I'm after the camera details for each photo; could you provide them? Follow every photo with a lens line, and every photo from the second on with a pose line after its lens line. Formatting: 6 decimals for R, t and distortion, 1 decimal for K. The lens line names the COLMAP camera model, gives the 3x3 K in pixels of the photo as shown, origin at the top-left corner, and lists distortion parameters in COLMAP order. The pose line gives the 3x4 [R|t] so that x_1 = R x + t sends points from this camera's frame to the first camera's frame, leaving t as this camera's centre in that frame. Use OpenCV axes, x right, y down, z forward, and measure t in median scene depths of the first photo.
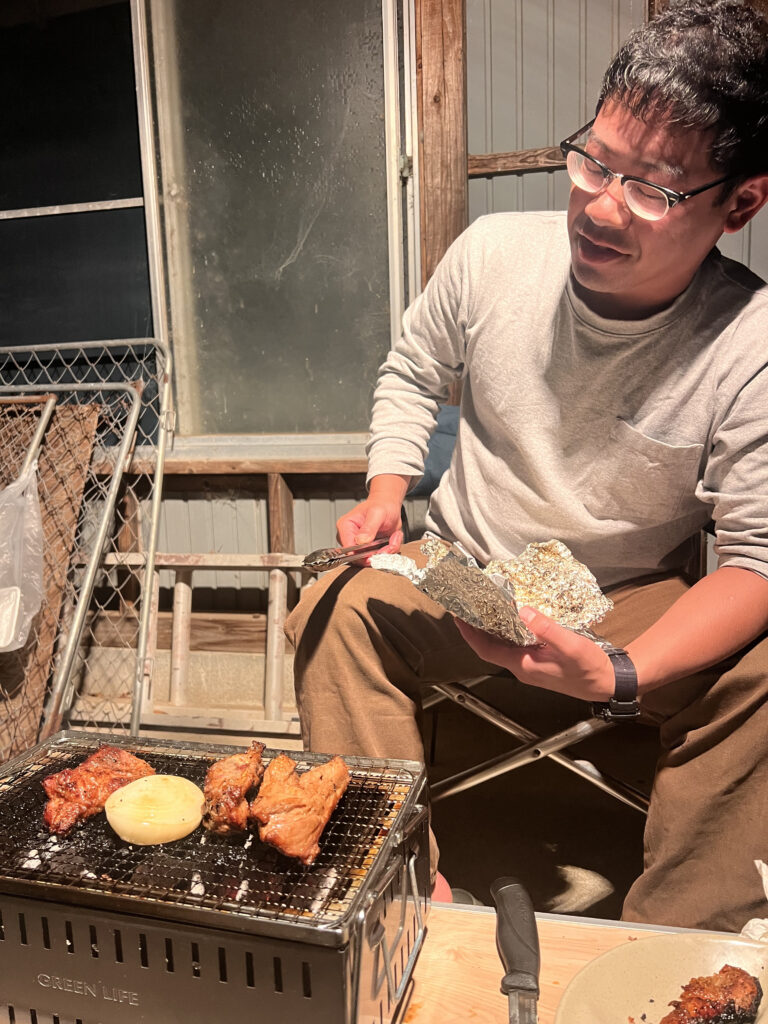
lens RADIAL K [[771.4, 0, 384.1], [0, 771.4, 517.5], [0, 0, 1]] dist [0.036526, -0.042403]
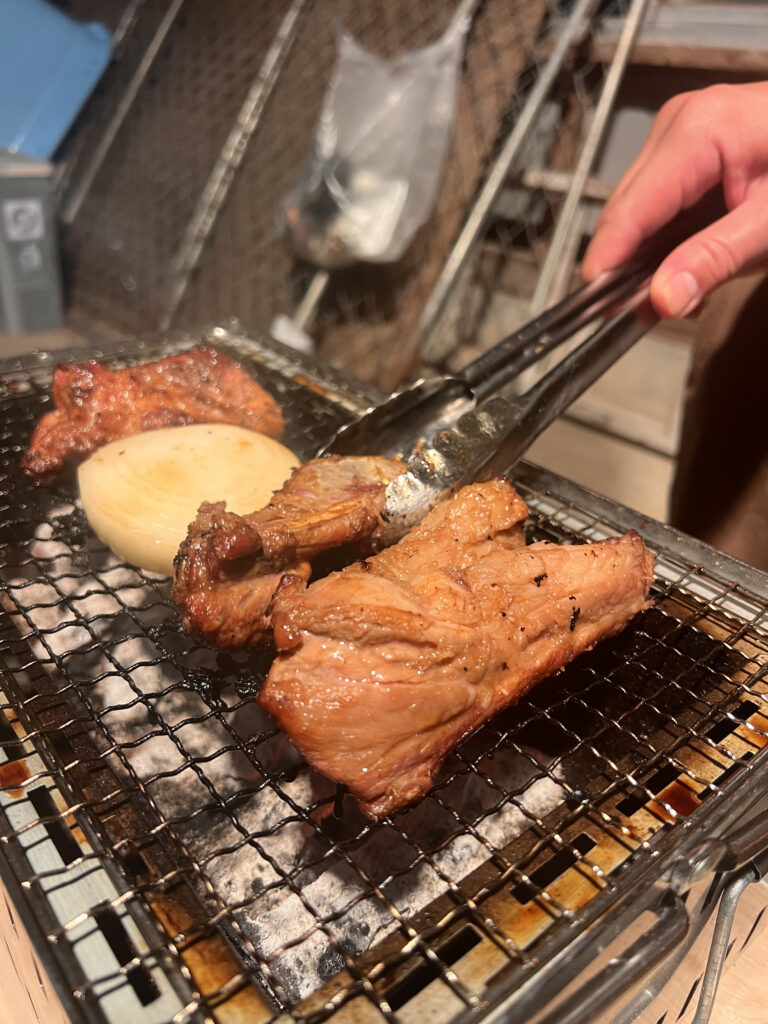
lens RADIAL K [[798.2, 0, 384.0], [0, 798.2, 512.0], [0, 0, 1]] dist [-0.006903, -0.006945]
pose [[0.818739, 0.345264, -0.458759, 0.003567], [-0.153191, 0.901394, 0.404996, 0.057189], [0.553353, -0.261308, 0.790897, 0.220093]]
